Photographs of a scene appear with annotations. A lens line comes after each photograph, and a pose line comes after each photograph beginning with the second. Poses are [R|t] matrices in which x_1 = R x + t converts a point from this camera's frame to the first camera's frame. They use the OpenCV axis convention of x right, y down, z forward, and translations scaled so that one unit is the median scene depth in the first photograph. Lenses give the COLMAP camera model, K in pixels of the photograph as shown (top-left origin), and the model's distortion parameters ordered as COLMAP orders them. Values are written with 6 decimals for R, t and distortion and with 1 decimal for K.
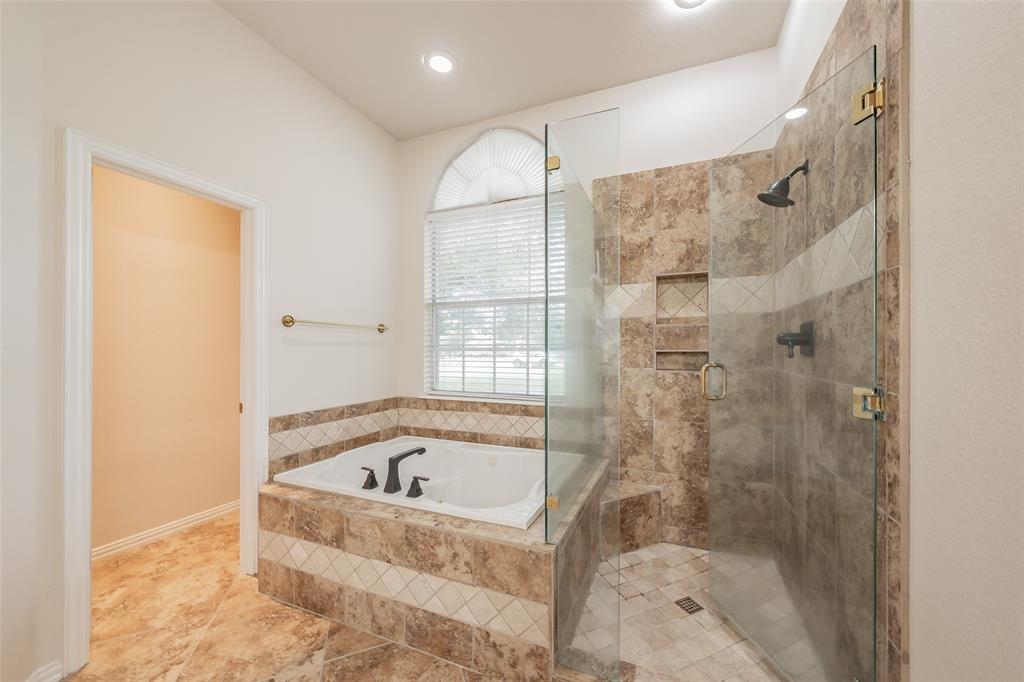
lens RADIAL K [[394.8, 0, 513.4], [0, 394.8, 350.5], [0, 0, 1]] dist [-0.010592, -0.000014]
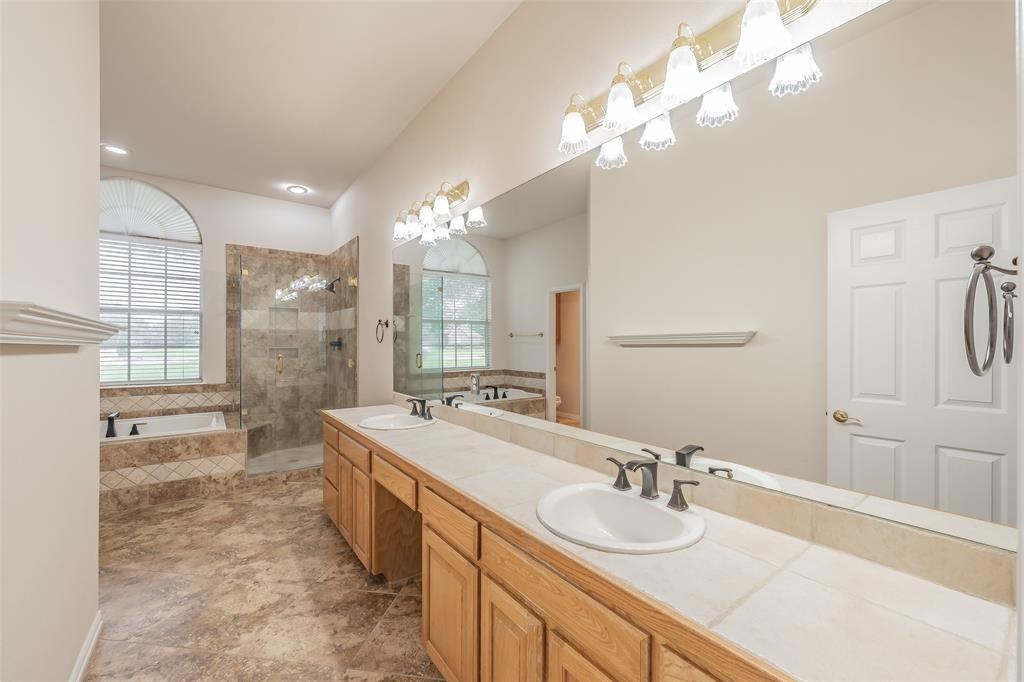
lens RADIAL K [[405.7, 0, 517.0], [0, 405.7, 344.0], [0, 0, 1]] dist [-0.002178, -0.000231]
pose [[0.523486, -0.001656, 0.852033, -0.691902], [-0.000756, 0.999997, 0.002408, -0.024410], [-0.852034, -0.001905, 0.523483, -1.048639]]
